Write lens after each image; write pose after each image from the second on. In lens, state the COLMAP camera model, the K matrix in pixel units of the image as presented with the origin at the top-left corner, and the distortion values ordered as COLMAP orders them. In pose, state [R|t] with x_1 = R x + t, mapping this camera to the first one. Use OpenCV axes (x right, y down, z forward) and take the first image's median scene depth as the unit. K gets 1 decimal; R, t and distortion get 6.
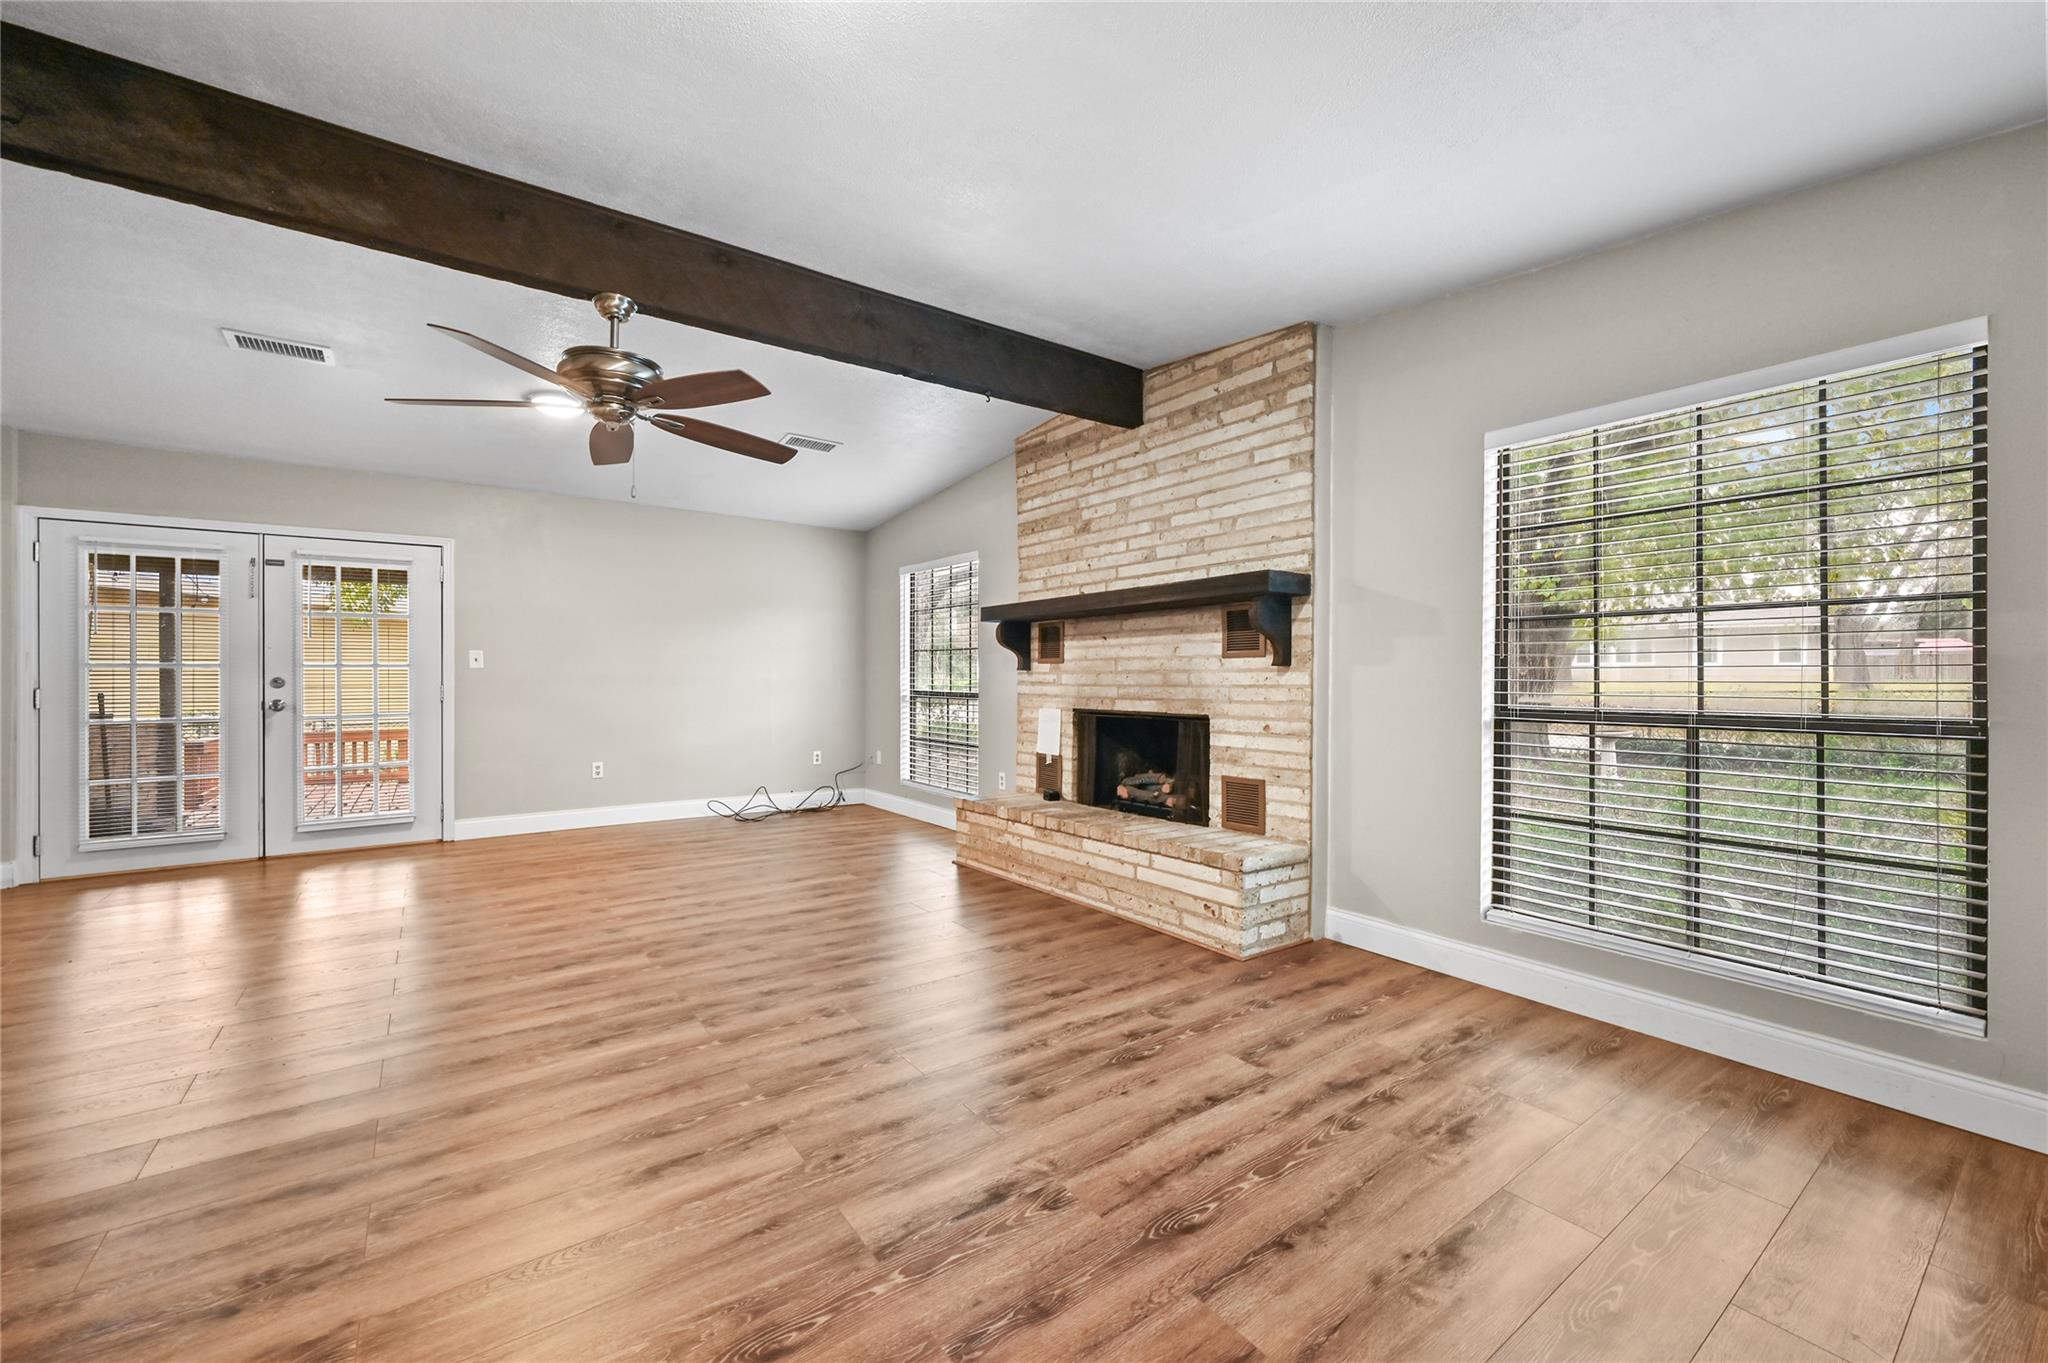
lens RADIAL K [[813.6, 0, 1036.5], [0, 813.6, 668.3], [0, 0, 1]] dist [-0.001901, 0.000944]
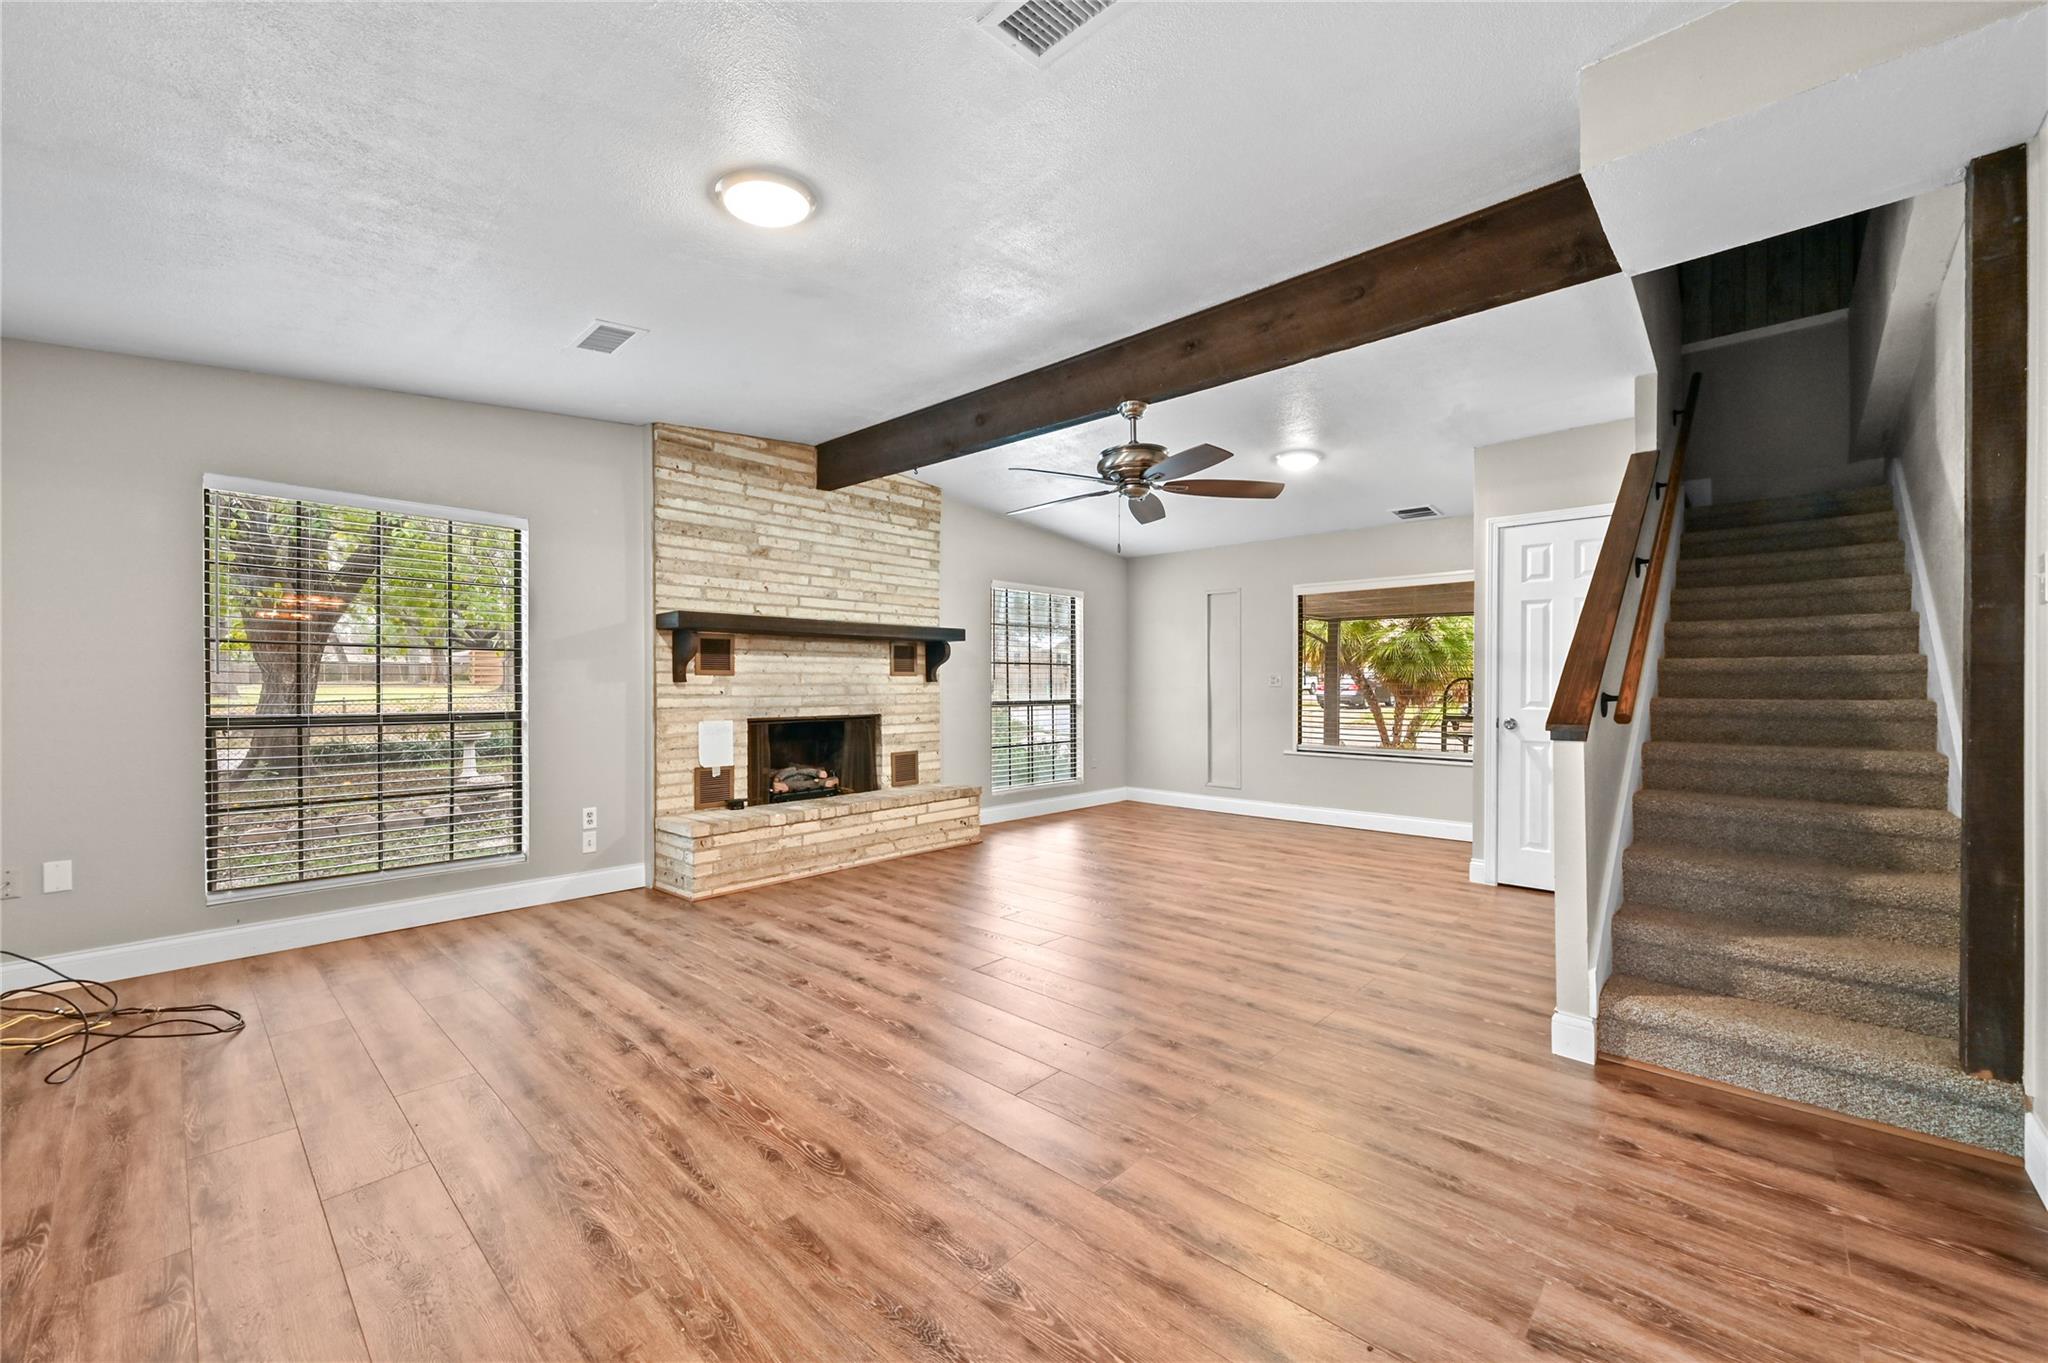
lens RADIAL K [[813.6, 0, 1008.0], [0, 813.6, 684.6], [0, 0, 1]] dist [-0.001901, 0.000944]
pose [[-0.172996, 0.000117, 0.984922, -1.308006], [-0.010479, 0.999943, -0.001960, 0.004519], [-0.984867, -0.010660, -0.172985, 1.046961]]
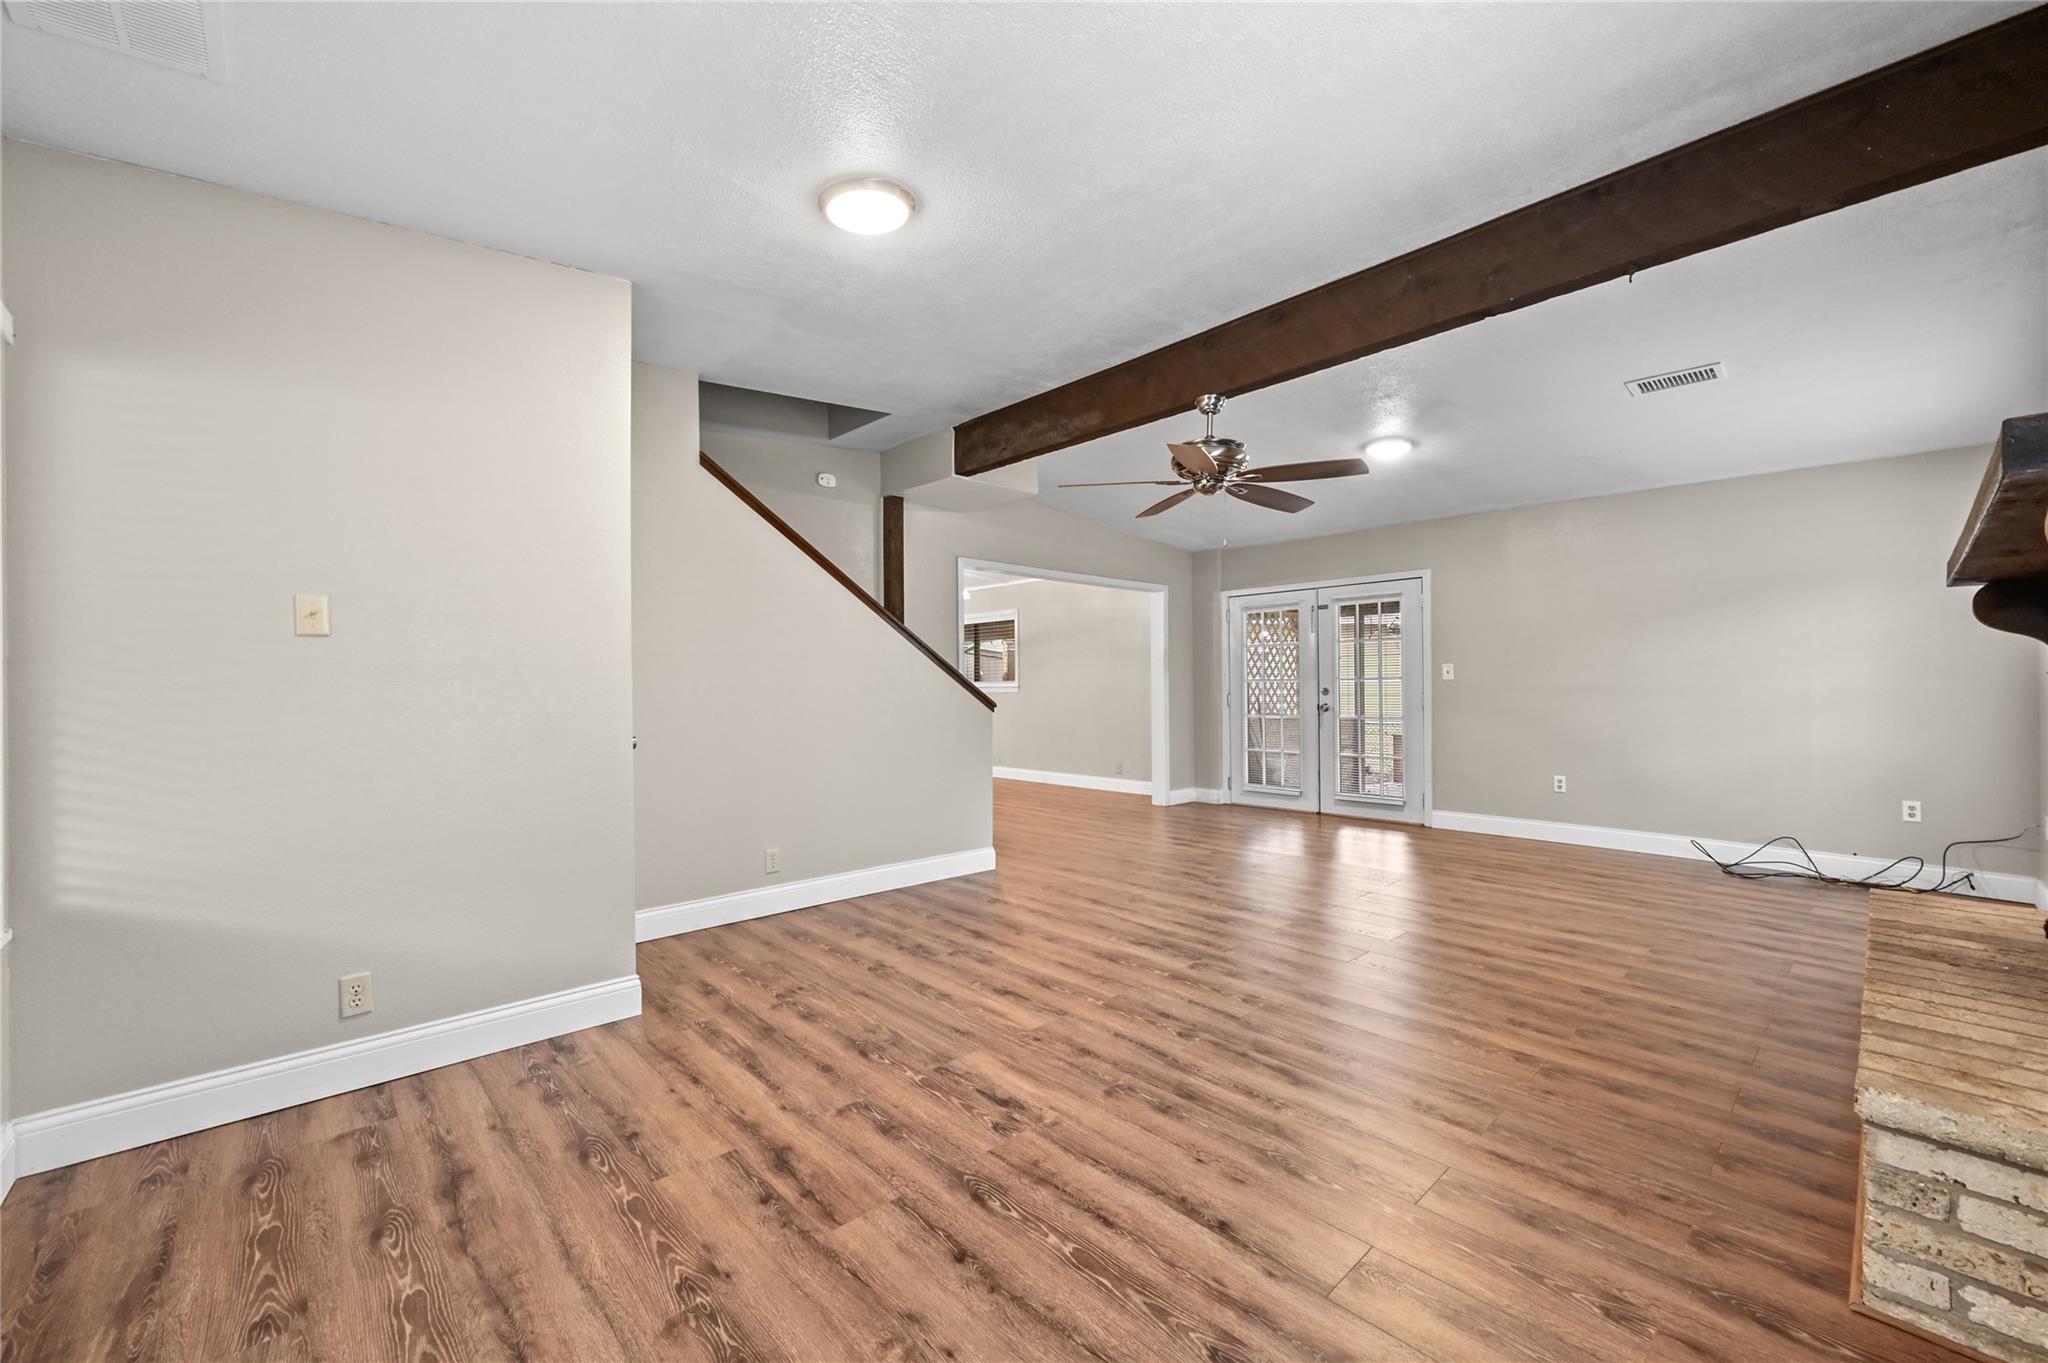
lens RADIAL K [[813.6, 0, 1015.2], [0, 813.6, 681.5], [0, 0, 1]] dist [-0.001901, 0.000944]
pose [[0.106086, -0.007536, -0.994328, 0.545217], [0.012147, 0.999906, -0.006282, 0.003672], [0.994283, -0.011412, 0.106167, 0.402509]]
